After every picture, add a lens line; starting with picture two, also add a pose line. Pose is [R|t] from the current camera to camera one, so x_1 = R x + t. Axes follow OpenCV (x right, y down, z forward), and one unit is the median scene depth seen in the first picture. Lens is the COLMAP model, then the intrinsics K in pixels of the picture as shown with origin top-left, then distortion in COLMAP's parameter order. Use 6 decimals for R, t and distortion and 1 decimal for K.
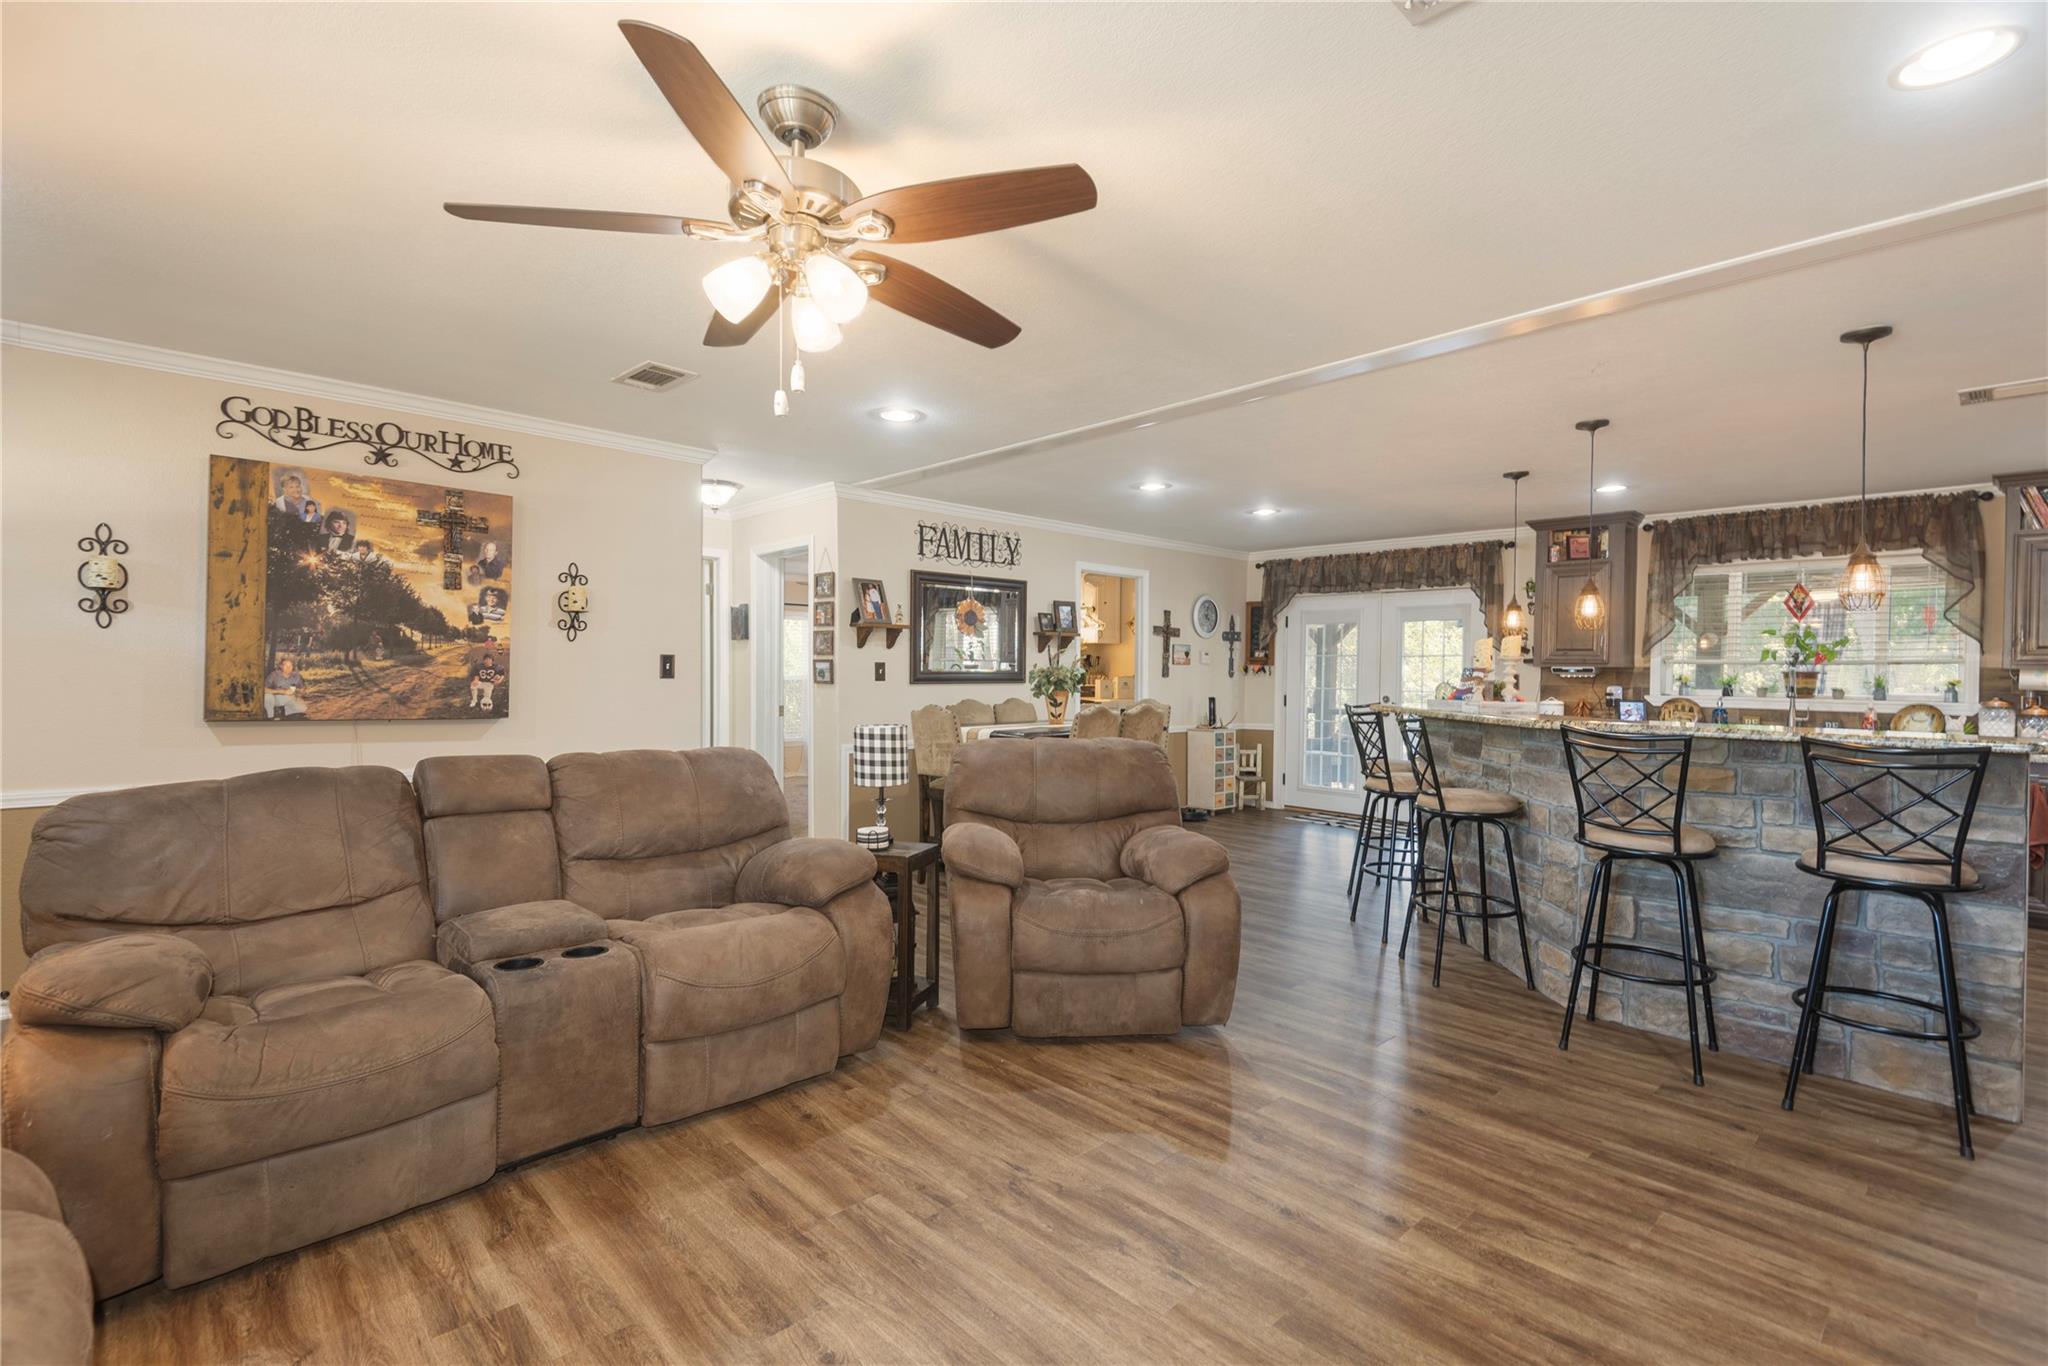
lens RADIAL K [[926.1, 0, 1021.4], [0, 926.1, 679.1], [0, 0, 1]] dist [0.019252, -0.011321]
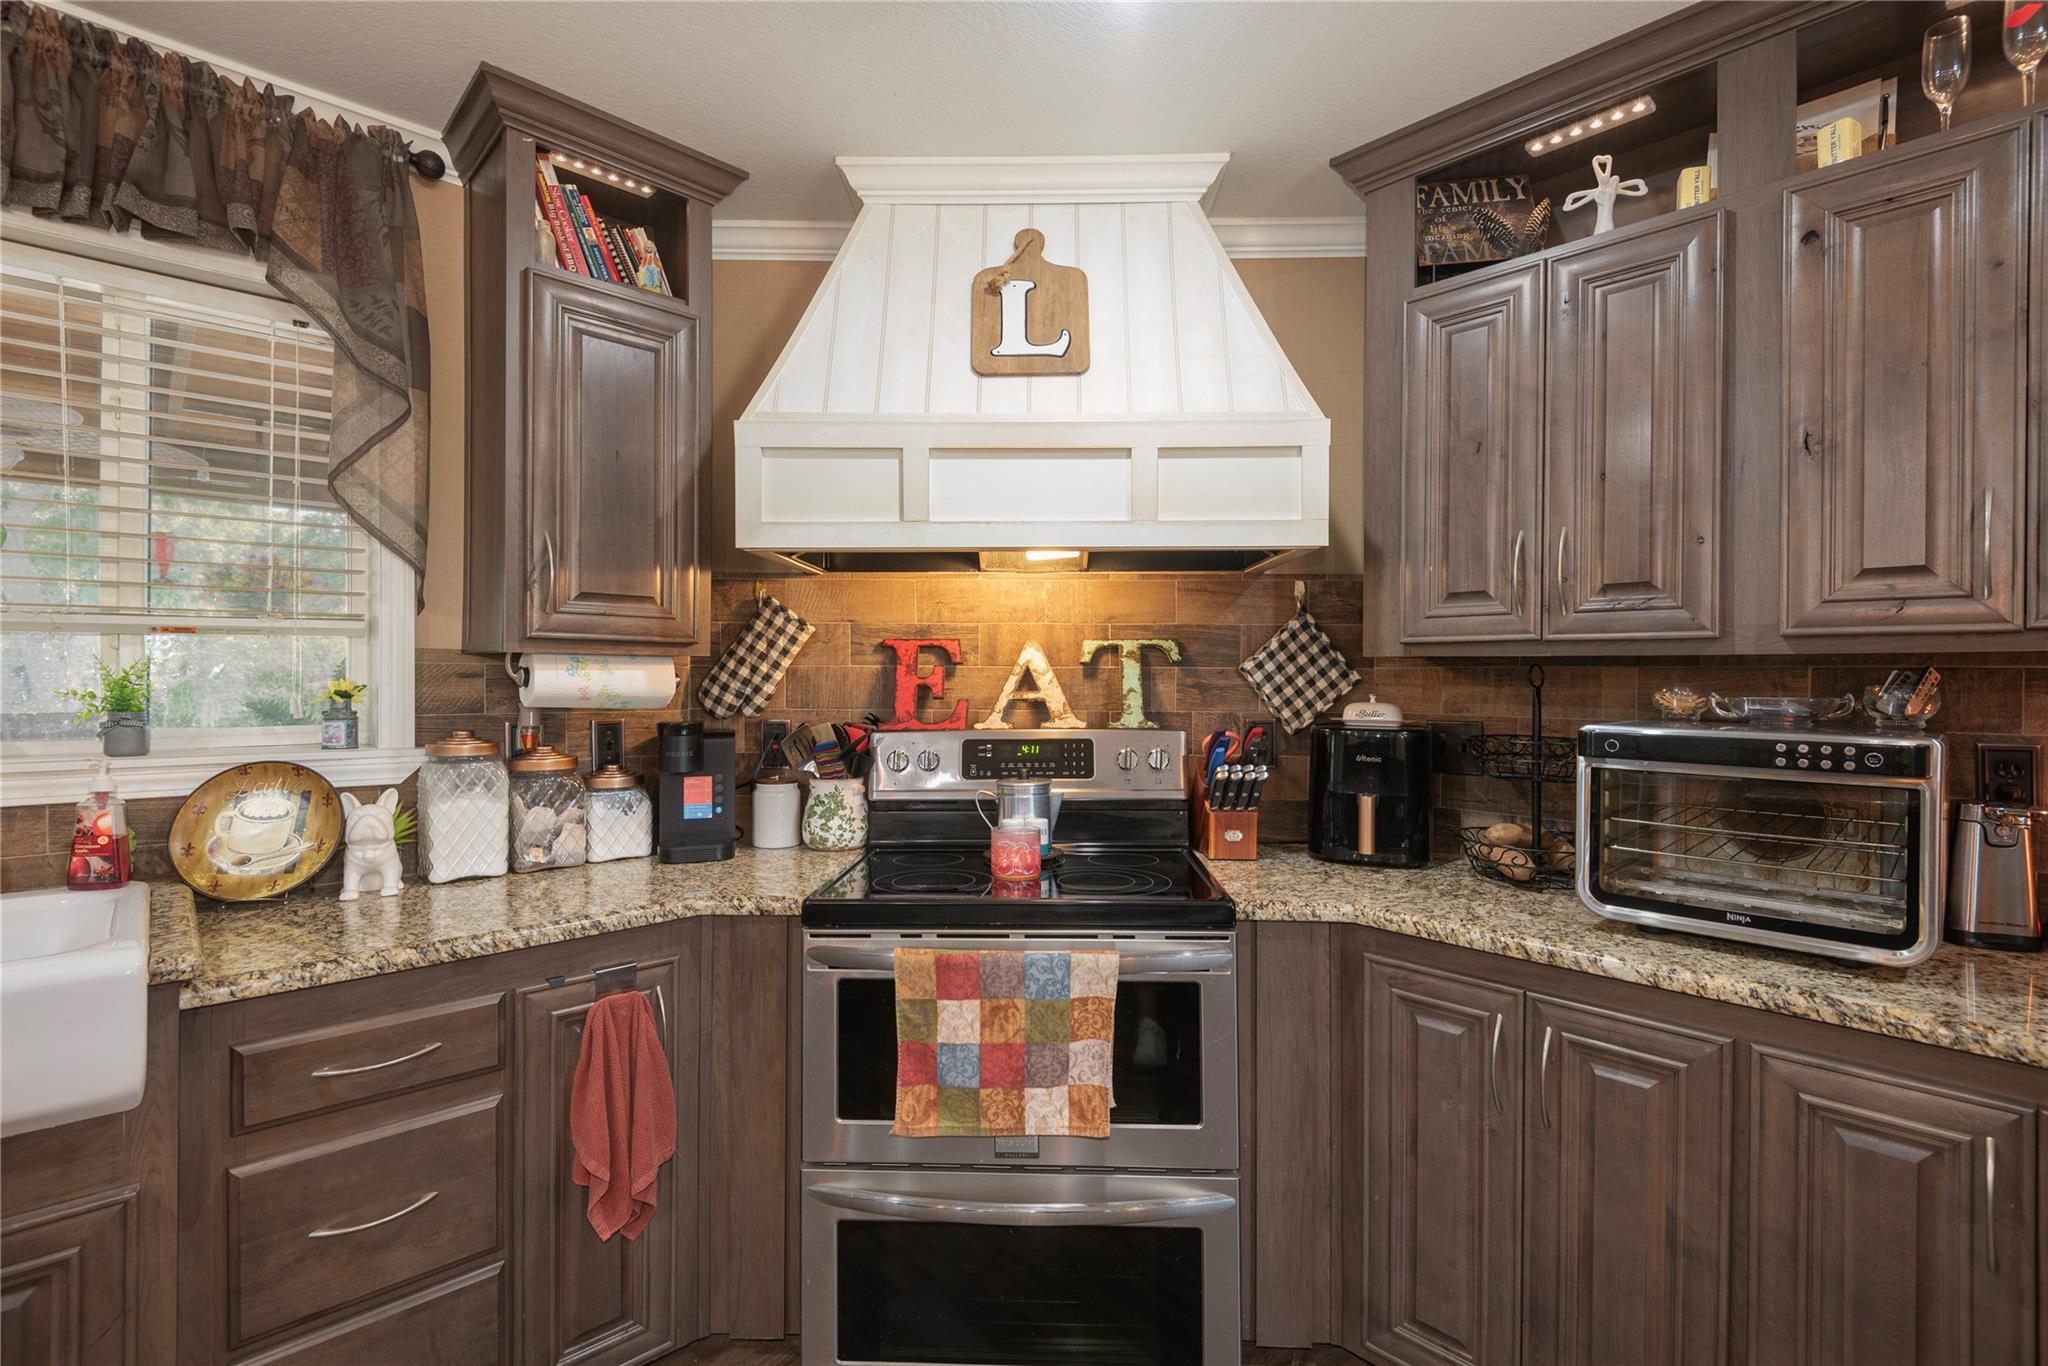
lens RADIAL K [[920.9, 0, 1020.6], [0, 920.9, 680.0], [0, 0, 1]] dist [0.039187, -0.025466]
pose [[0.005693, -0.020549, 0.999773, 0.557357], [-0.002572, 0.999785, 0.020564, -0.006389], [-0.999980, -0.002689, 0.005639, 0.636193]]
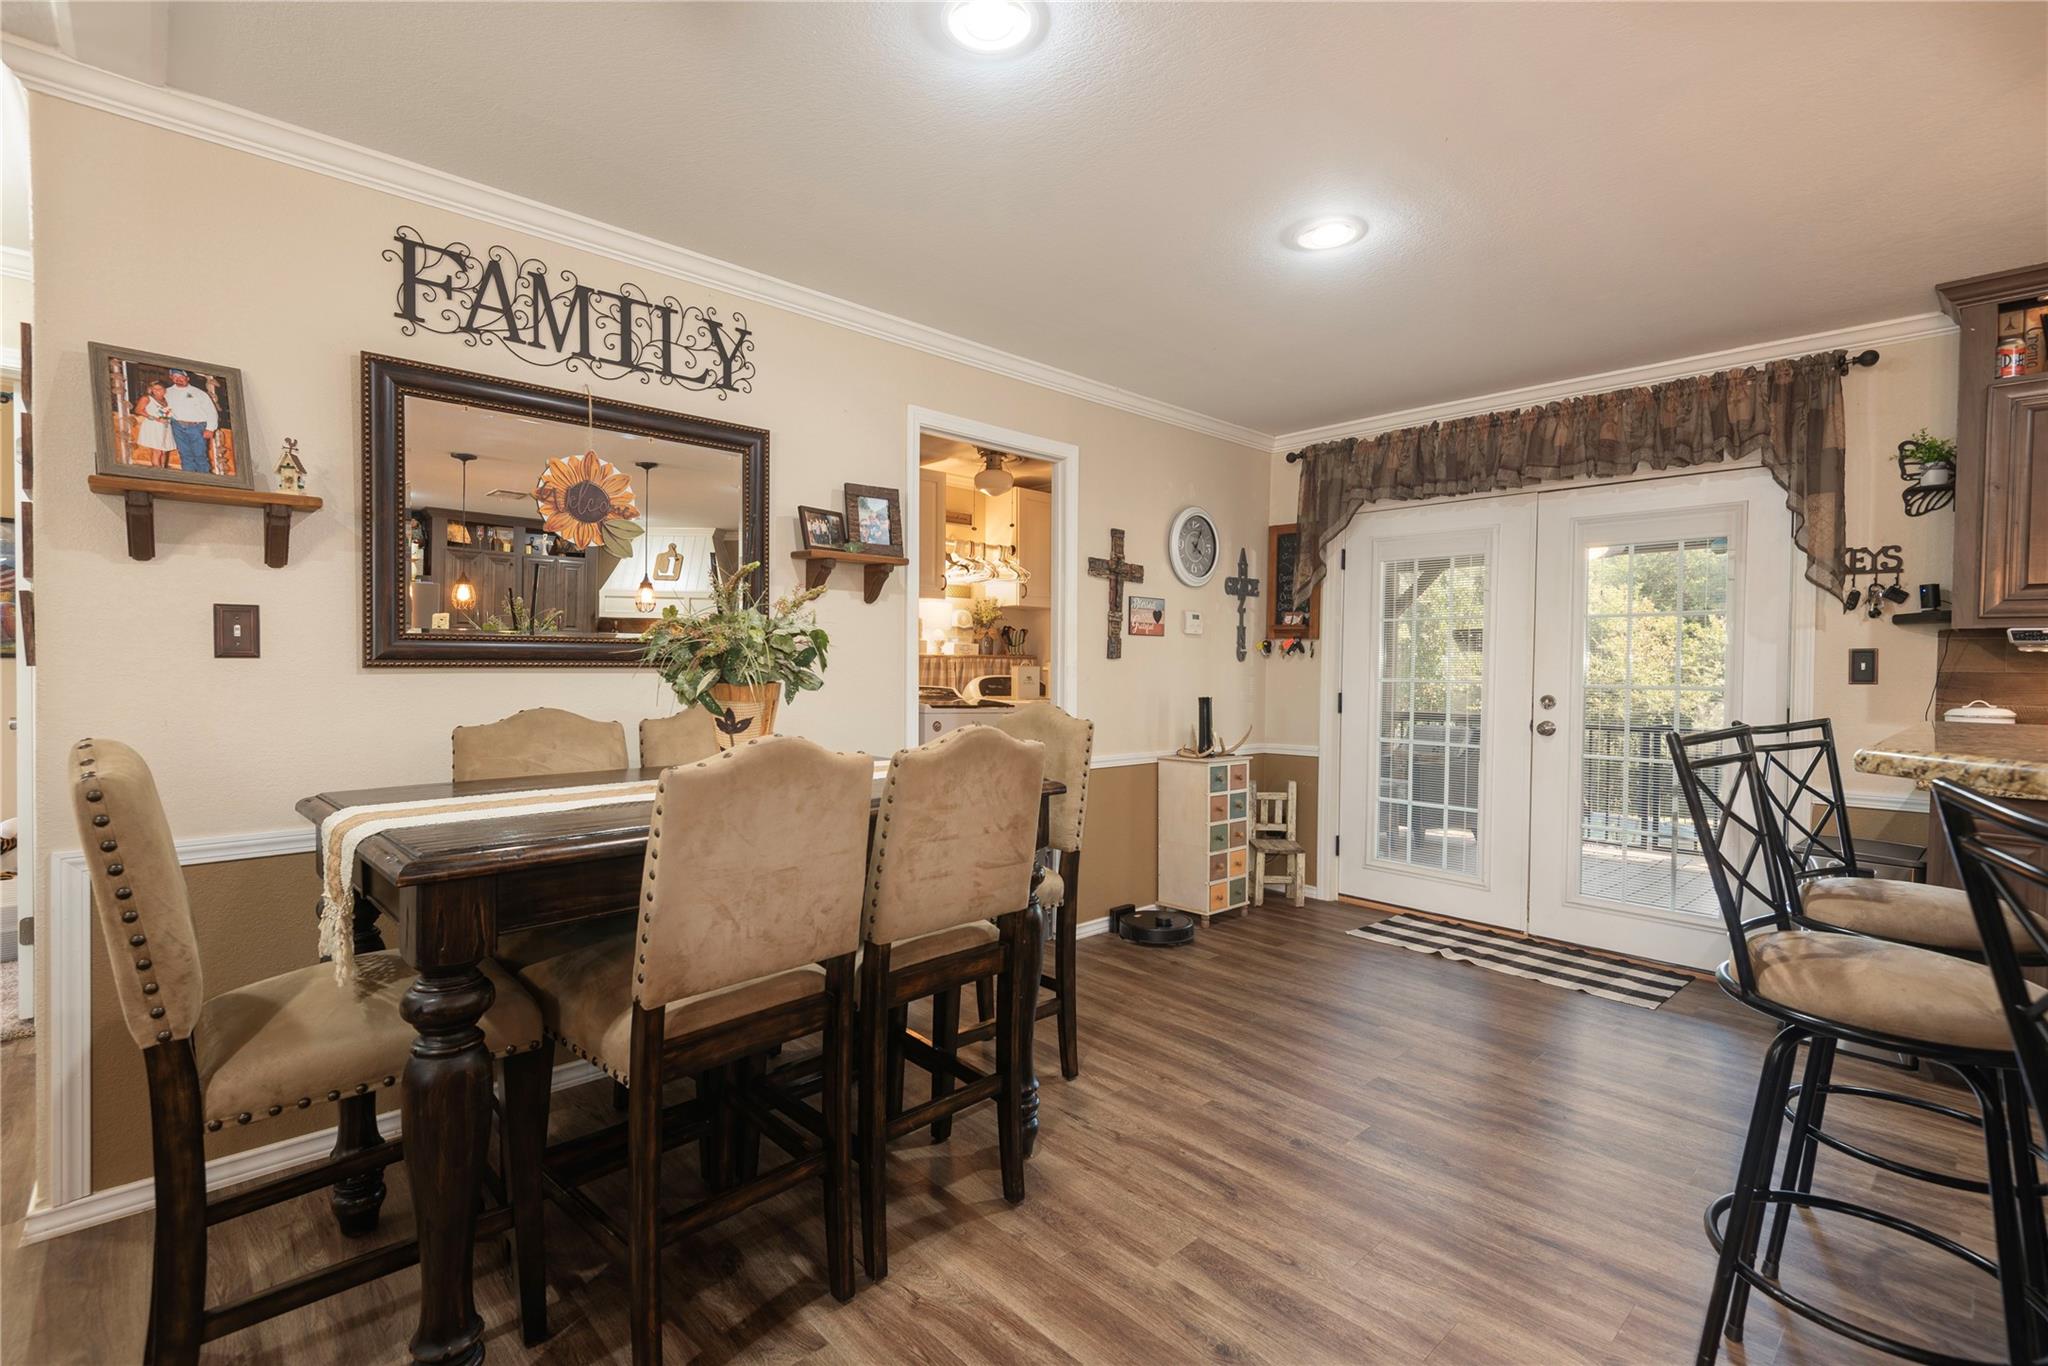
lens RADIAL K [[926.7, 0, 1024.0], [0, 926.7, 683.0], [0, 0, 1]] dist [0.032743, -0.025404]
pose [[0.999979, -0.000067, -0.006513, 0.135661], [0.000140, 0.999938, 0.011148, 0.007036], [0.006512, -0.011149, 0.999917, 0.601913]]
